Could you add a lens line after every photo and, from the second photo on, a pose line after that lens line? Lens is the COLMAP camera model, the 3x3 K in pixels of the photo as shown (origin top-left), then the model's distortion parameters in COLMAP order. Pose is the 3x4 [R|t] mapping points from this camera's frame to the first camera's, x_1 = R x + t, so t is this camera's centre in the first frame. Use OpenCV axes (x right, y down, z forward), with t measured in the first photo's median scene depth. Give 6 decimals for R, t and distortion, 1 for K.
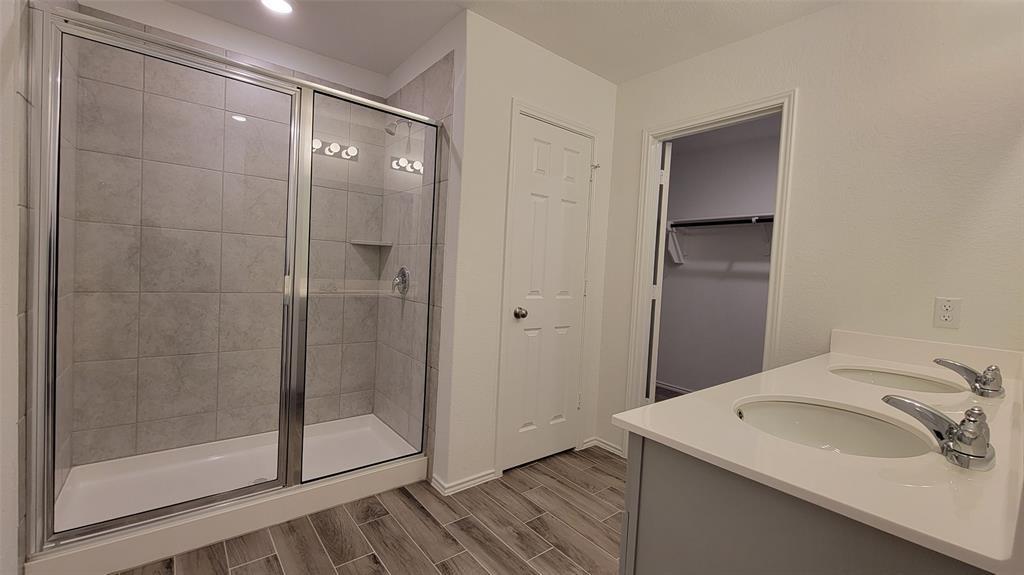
lens RADIAL K [[419.5, 0, 511.8], [0, 419.5, 283.4], [0, 0, 1]] dist [0.001034, -0.000763]
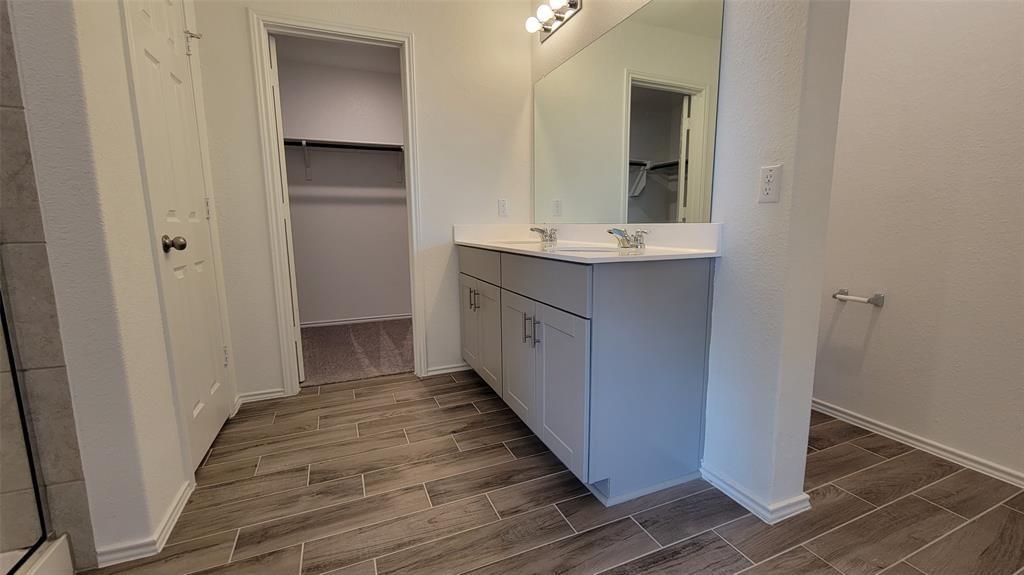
lens RADIAL K [[419.5, 0, 511.8], [0, 419.5, 283.4], [0, 0, 1]] dist [0.001034, -0.000763]
pose [[0.279689, -0.191215, 0.940857, -0.467641], [0.060387, 0.981530, 0.181530, 0.045851], [-0.958190, 0.006043, 0.286070, 0.314121]]
